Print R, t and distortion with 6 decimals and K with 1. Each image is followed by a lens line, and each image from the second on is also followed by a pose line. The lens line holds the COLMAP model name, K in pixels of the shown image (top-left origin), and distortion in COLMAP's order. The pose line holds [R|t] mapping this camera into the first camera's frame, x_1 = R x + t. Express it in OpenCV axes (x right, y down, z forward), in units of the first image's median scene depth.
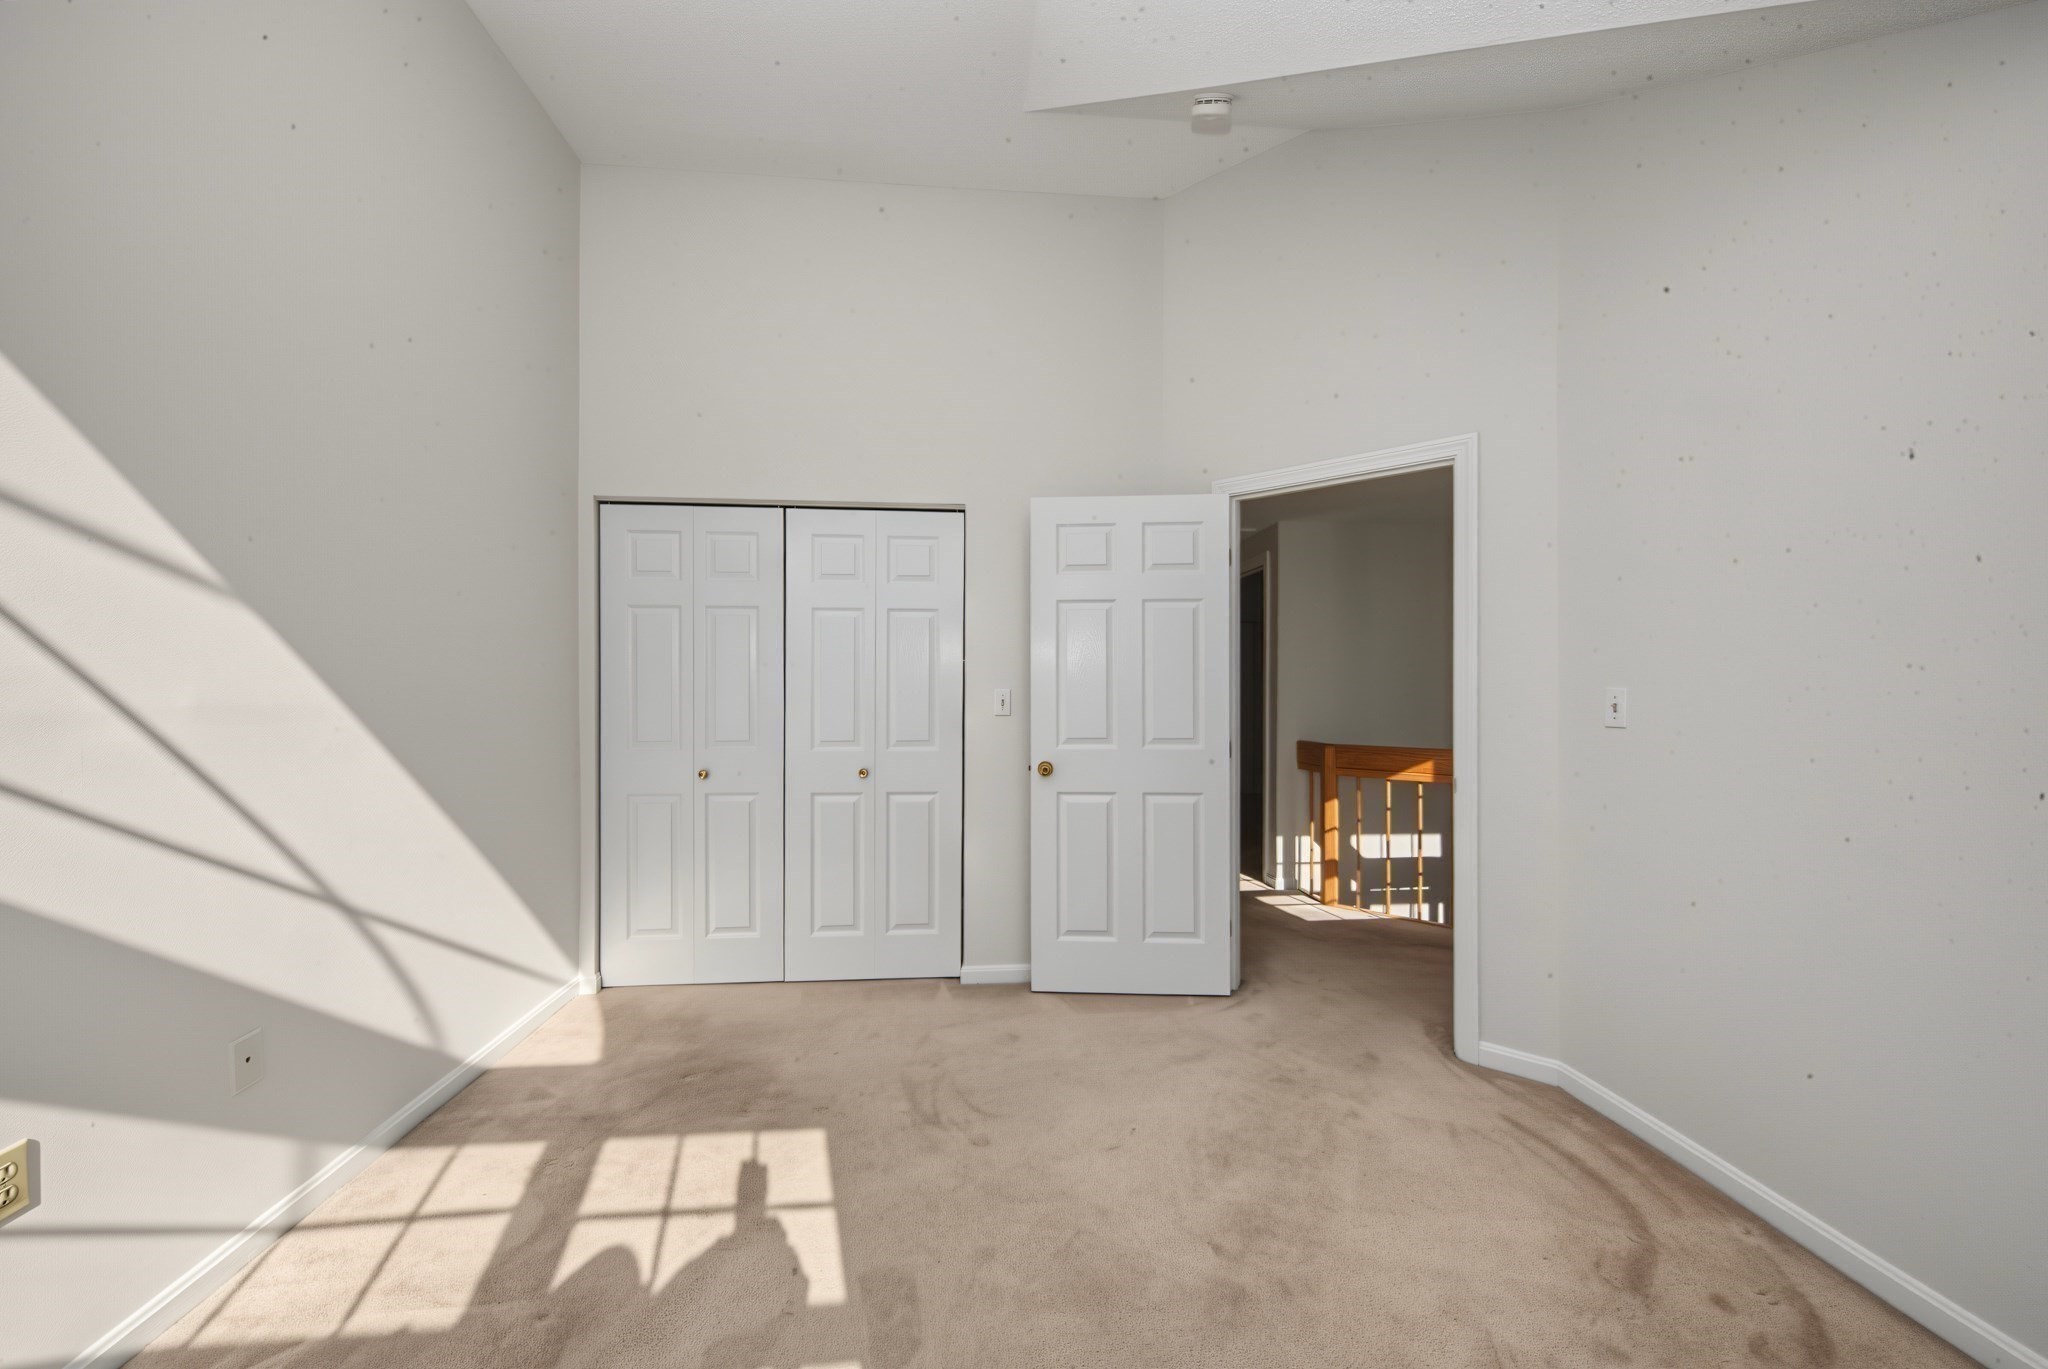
lens RADIAL K [[730.7, 0, 1024.0], [0, 730.7, 684.5], [0, 0, 1]] dist [0.000900, -0.000012]
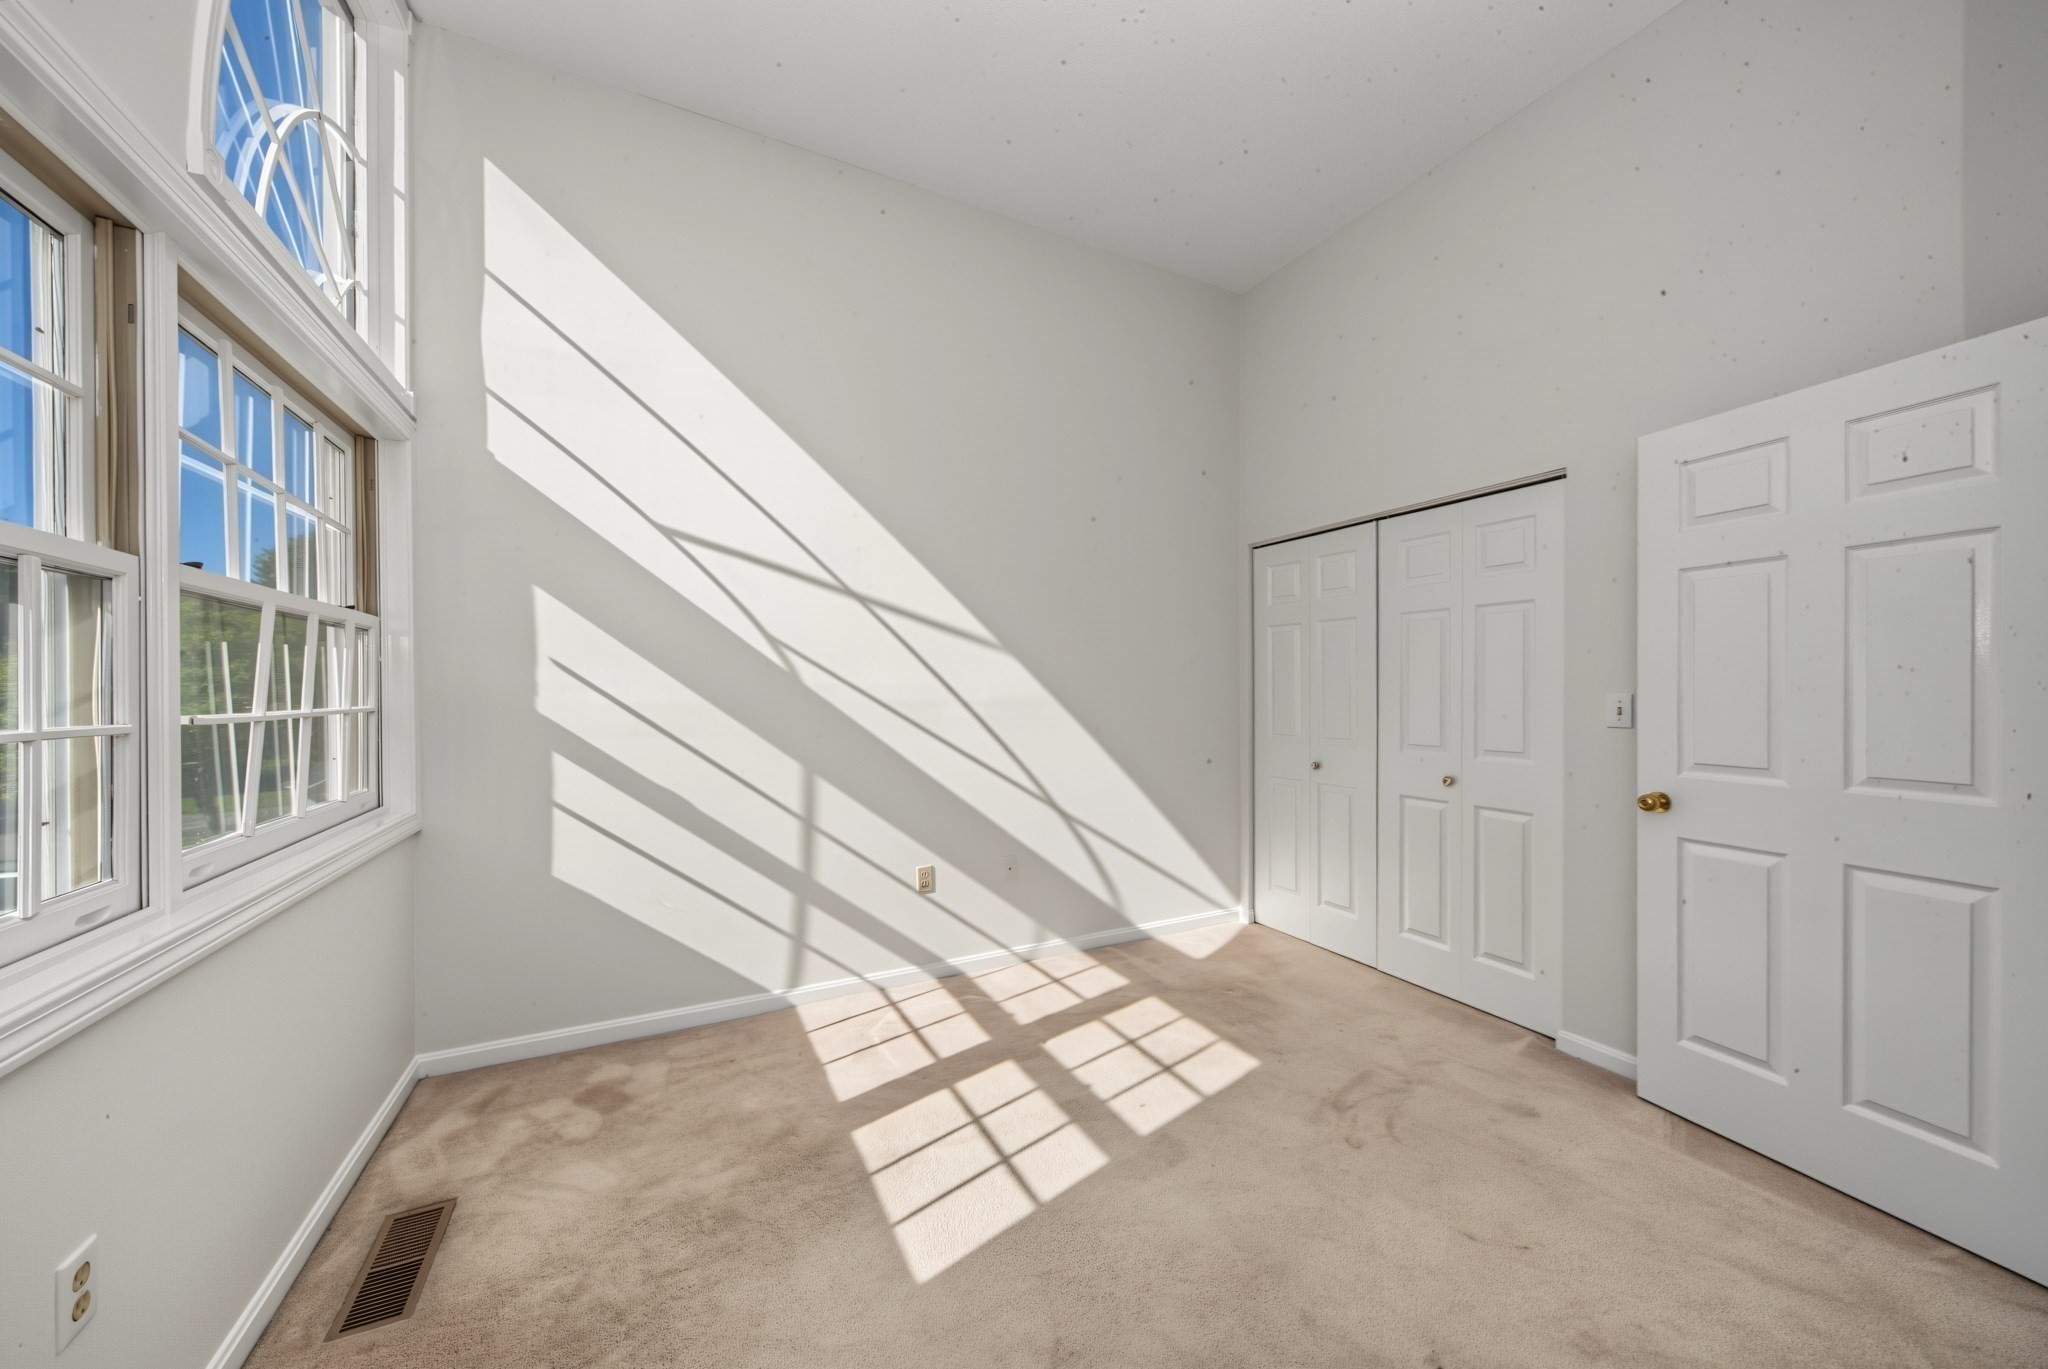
lens RADIAL K [[730.7, 0, 1024.0], [0, 730.7, 684.5], [0, 0, 1]] dist [0.000900, -0.000012]
pose [[0.373113, -0.008131, -0.927750, 0.563154], [0.004305, 0.999966, -0.007032, 0.000008], [0.927776, -0.001370, 0.373136, 0.162079]]
